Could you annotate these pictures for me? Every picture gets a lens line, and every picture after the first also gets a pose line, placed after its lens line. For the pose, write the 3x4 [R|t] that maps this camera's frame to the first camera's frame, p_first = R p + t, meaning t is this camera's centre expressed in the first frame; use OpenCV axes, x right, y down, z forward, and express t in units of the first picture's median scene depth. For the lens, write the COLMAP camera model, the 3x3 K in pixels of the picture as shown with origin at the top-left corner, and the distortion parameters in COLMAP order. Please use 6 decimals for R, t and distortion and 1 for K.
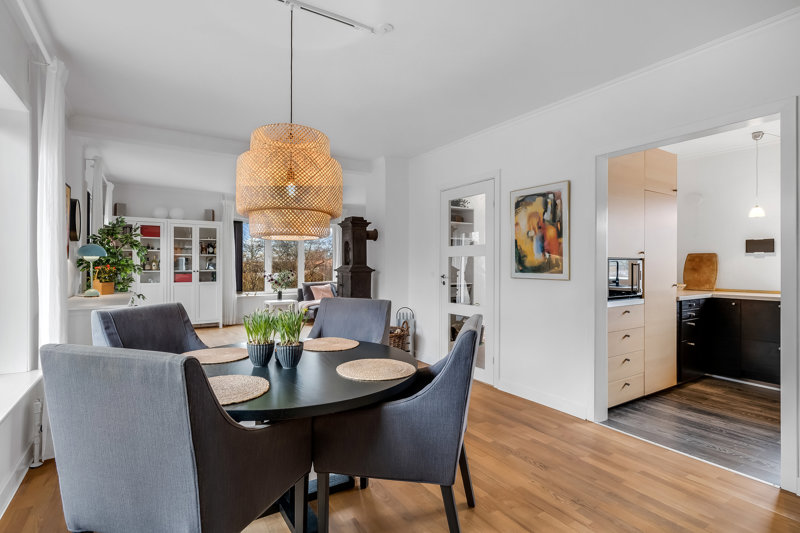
lens RADIAL K [[410.1, 0, 399.2], [0, 410.1, 264.4], [0, 0, 1]] dist [-0.000119, -0.000346]
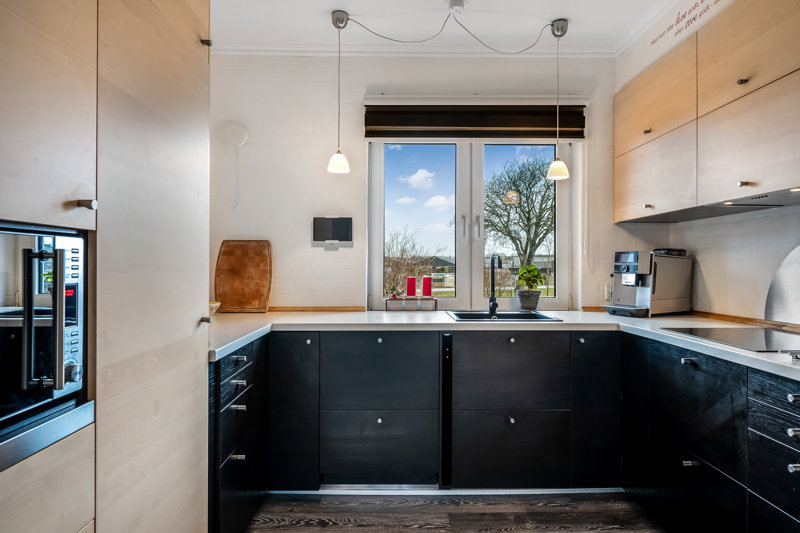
lens RADIAL K [[477.9, 0, 400.0], [0, 477.9, 266.5], [0, 0, 1]] dist [-0.000328, -0.000173]
pose [[0.538660, -0.003710, 0.842515, 0.367690], [-0.001716, 0.999983, 0.005500, 0.003120], [-0.842521, -0.004409, 0.538645, 0.561791]]
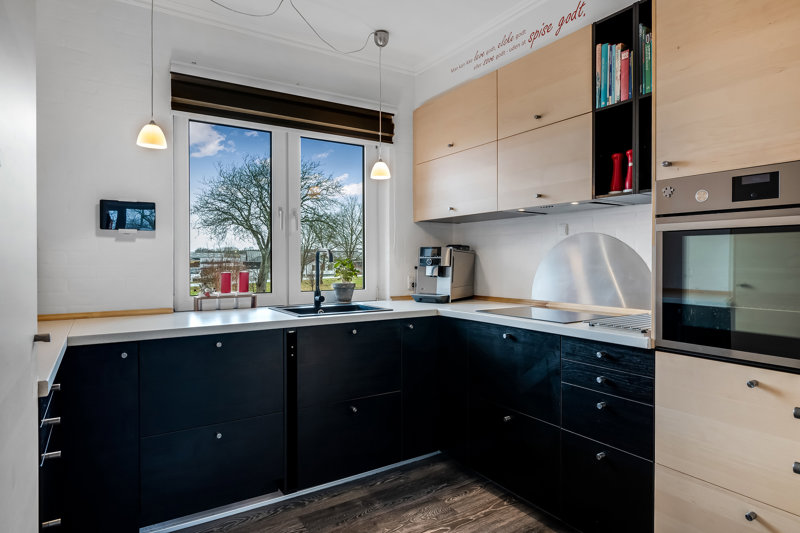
lens RADIAL K [[466.1, 0, 399.8], [0, 466.1, 263.6], [0, 0, 1]] dist [-0.000882, -0.000495]
pose [[0.007076, -0.011527, 0.999909, 0.349396], [-0.000334, 0.999933, 0.011529, 0.003625], [-0.999975, -0.000415, 0.007072, 0.687865]]
